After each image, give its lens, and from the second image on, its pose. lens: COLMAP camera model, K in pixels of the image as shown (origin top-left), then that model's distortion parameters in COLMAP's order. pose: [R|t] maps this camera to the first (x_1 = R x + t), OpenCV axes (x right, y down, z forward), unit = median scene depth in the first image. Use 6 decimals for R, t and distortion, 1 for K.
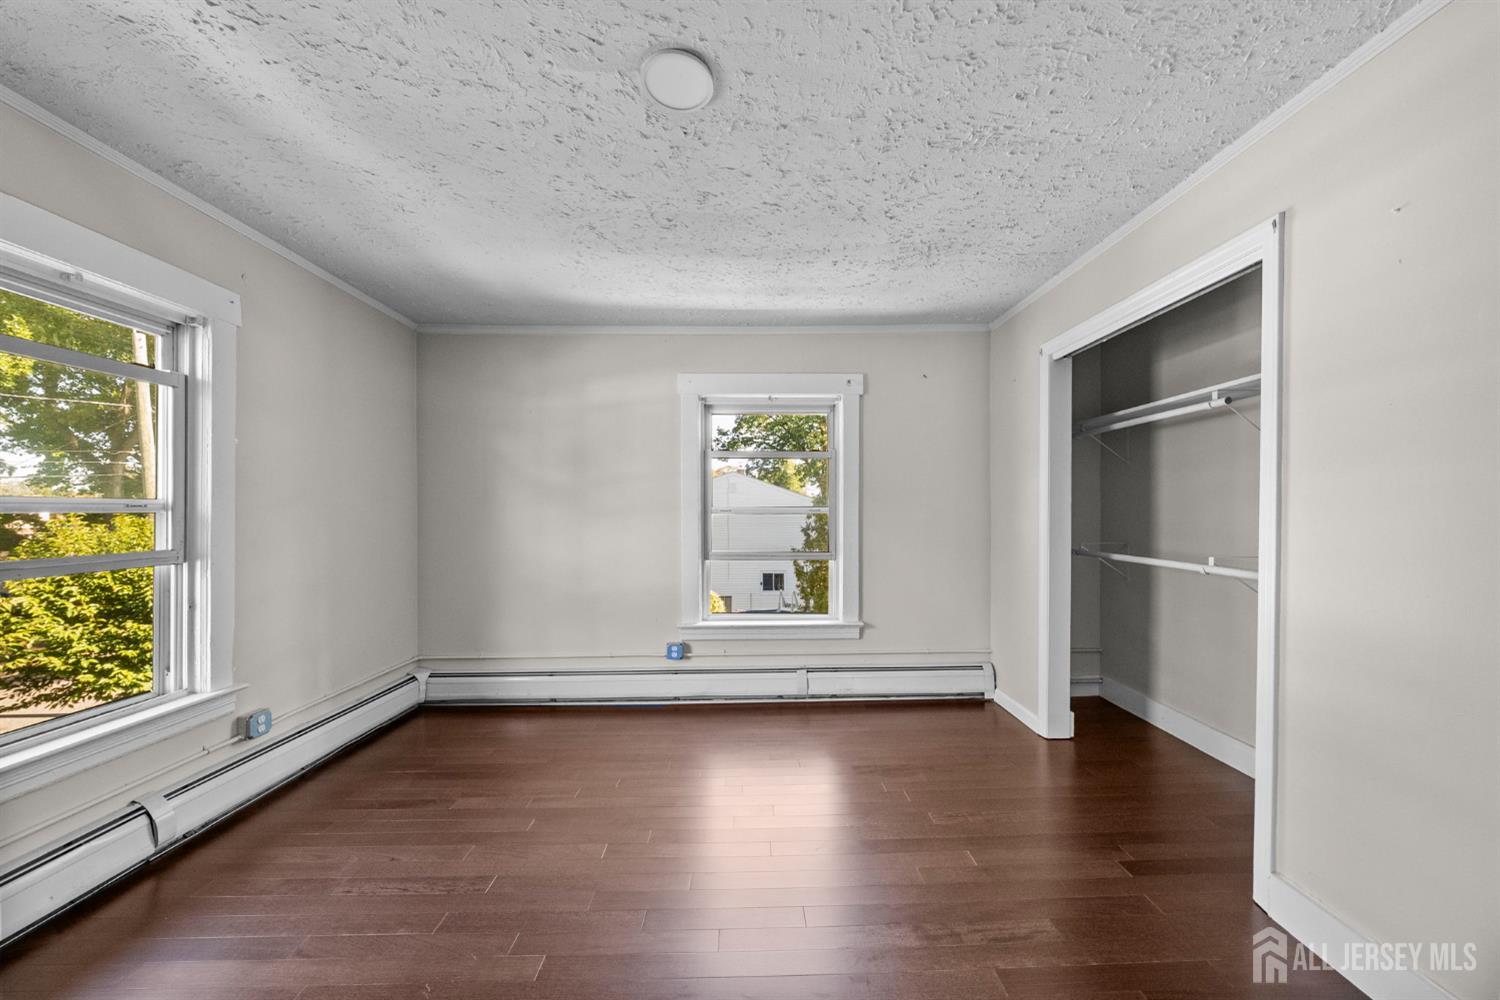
lens RADIAL K [[543.1, 0, 752.4], [0, 543.1, 501.6], [0, 0, 1]] dist [-0.001256, 0.000046]
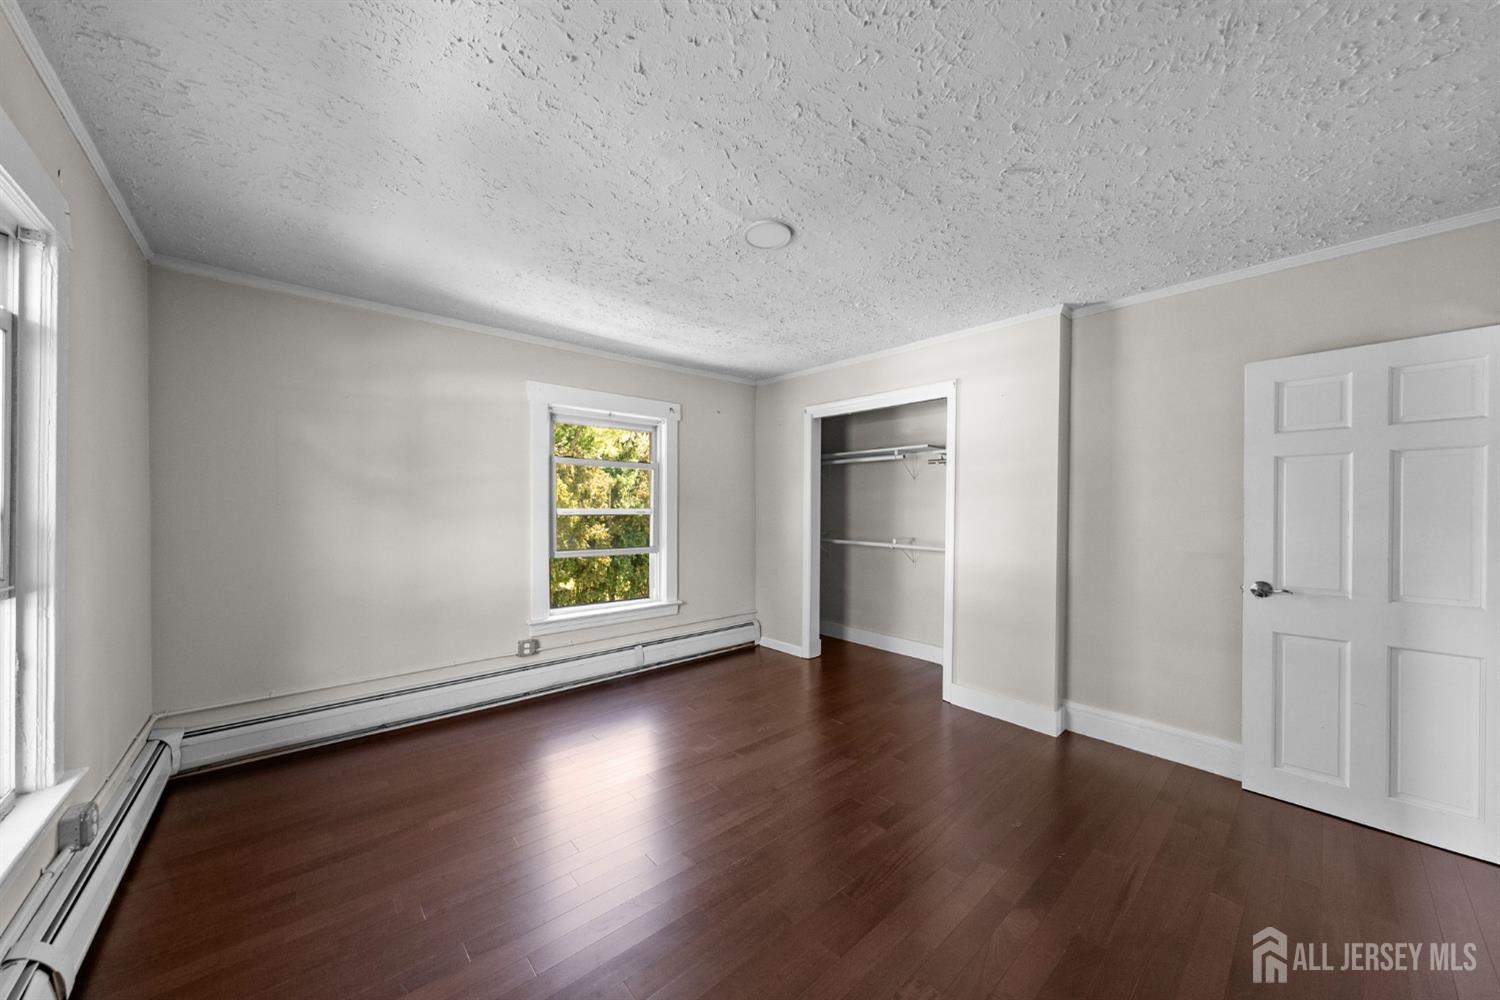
lens RADIAL K [[525.7, 0, 750.0], [0, 525.7, 500.0], [0, 0, 1]] dist [-0.000143, -0.000213]
pose [[0.764024, 0.015170, 0.645009, -0.475096], [-0.017140, 0.999848, -0.003213, -0.012293], [-0.644960, -0.008601, 0.764168, -0.042329]]
